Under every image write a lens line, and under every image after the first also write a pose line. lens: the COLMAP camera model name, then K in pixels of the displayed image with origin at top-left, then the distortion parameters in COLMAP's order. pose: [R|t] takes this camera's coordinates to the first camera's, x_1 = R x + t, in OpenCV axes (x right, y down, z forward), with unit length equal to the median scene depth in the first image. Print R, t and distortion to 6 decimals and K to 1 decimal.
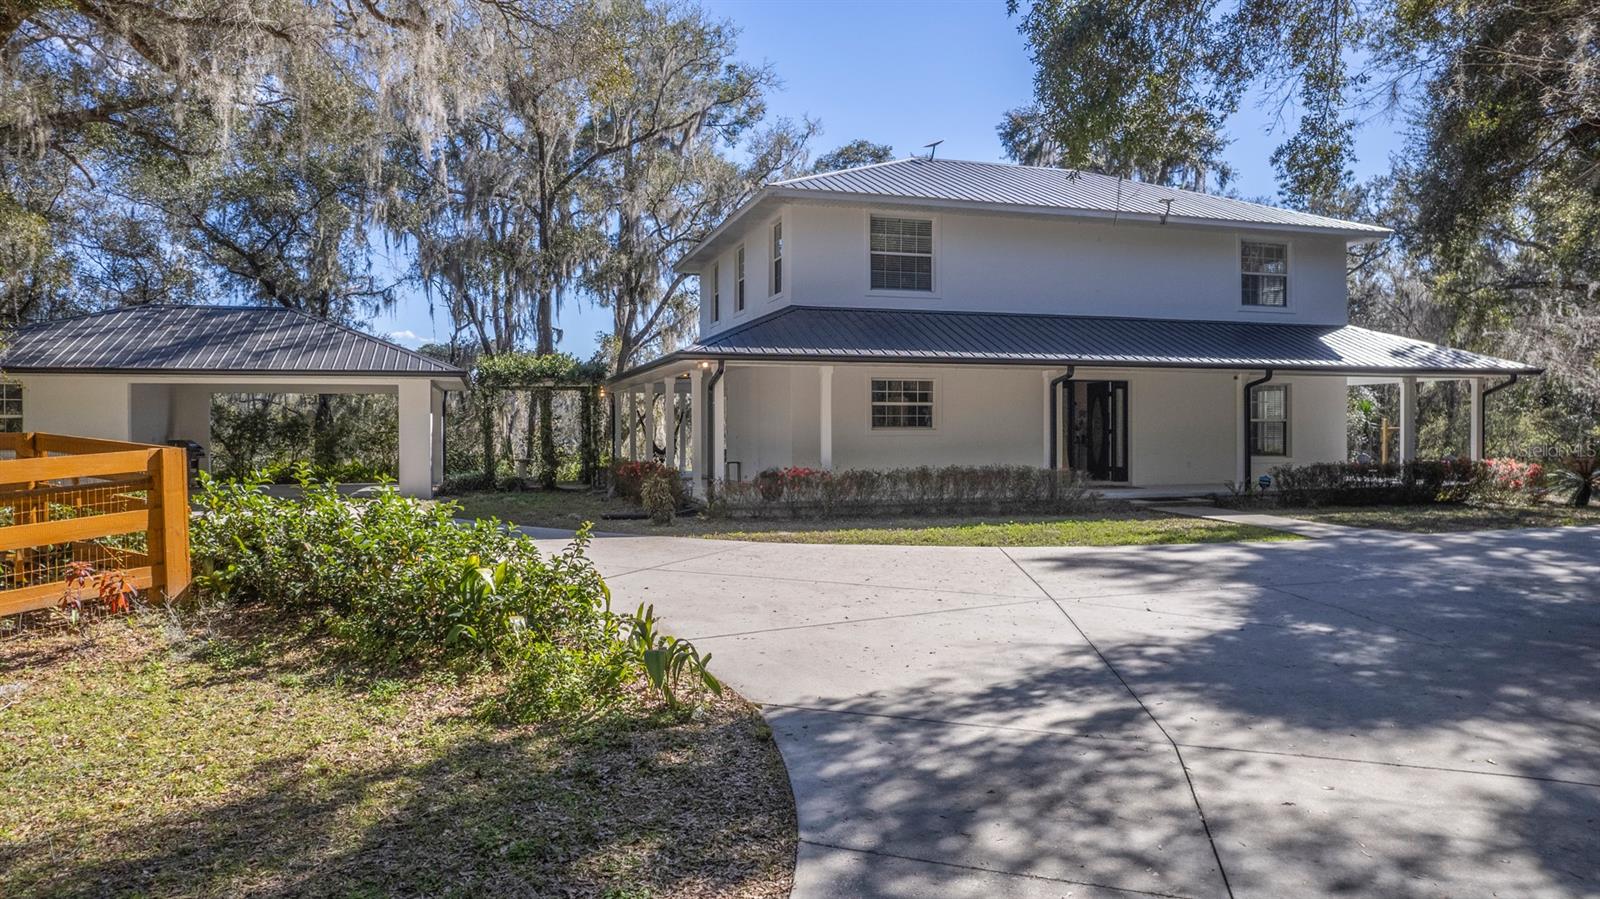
lens RADIAL K [[1014.0, 0, 808.6], [0, 1014.0, 447.6], [0, 0, 1]] dist [-0.050308, 0.034337]
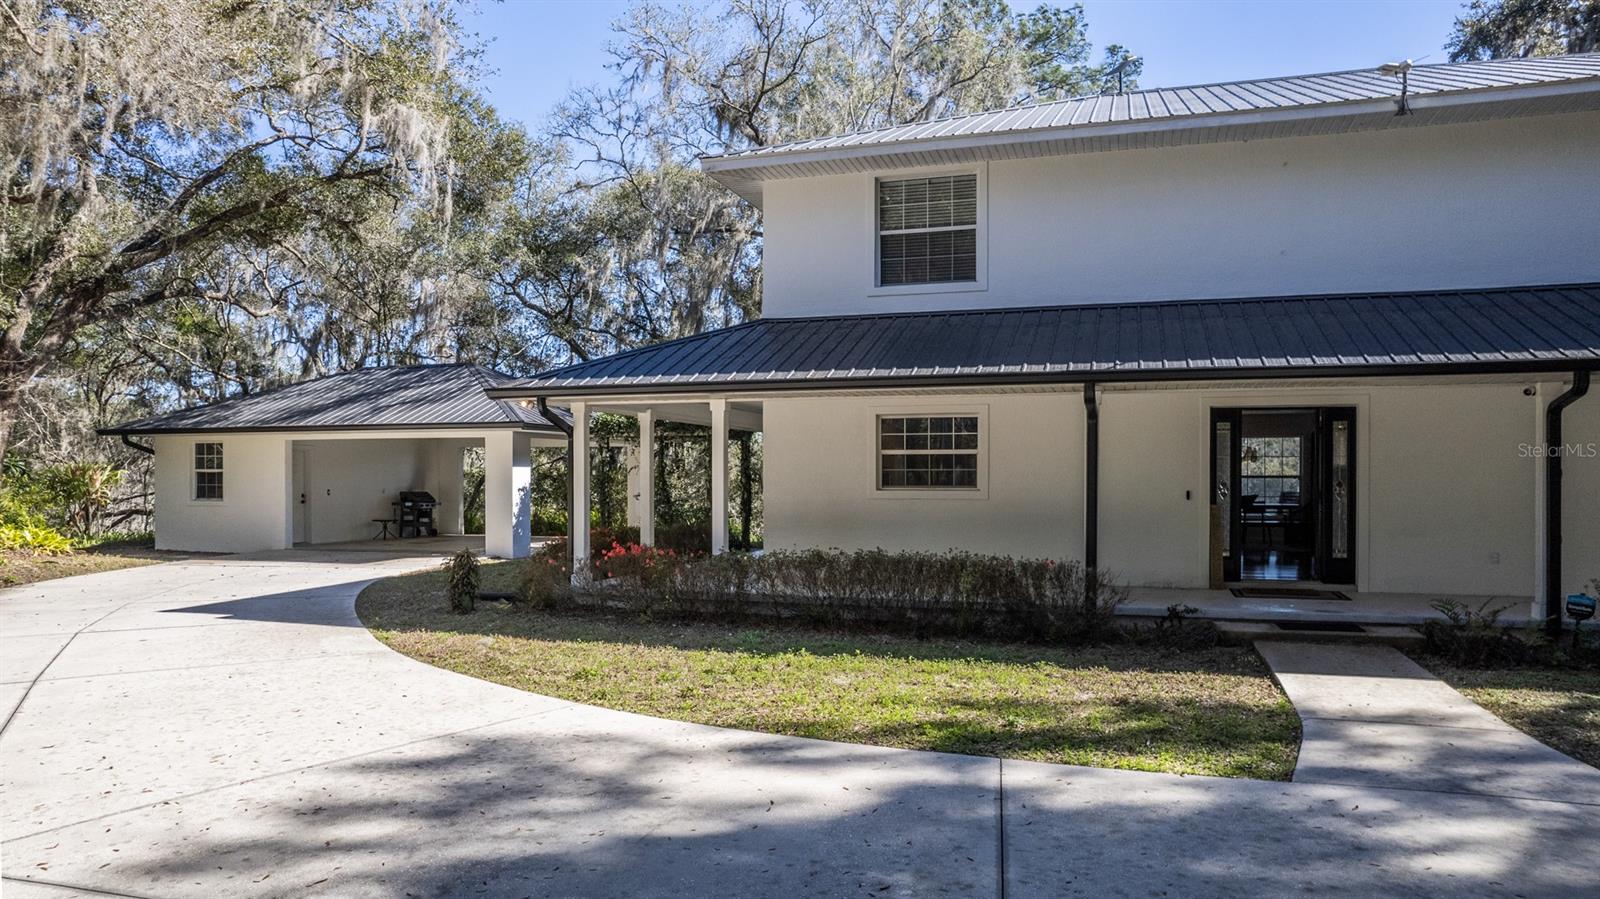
lens RADIAL K [[1014.0, 0, 808.6], [0, 1014.0, 447.6], [0, 0, 1]] dist [-0.050308, 0.034337]
pose [[0.834385, -0.012362, -0.551043, 0.413312], [-0.014303, 0.998926, -0.044067, -0.016378], [0.550996, 0.044651, 0.833312, 0.420096]]
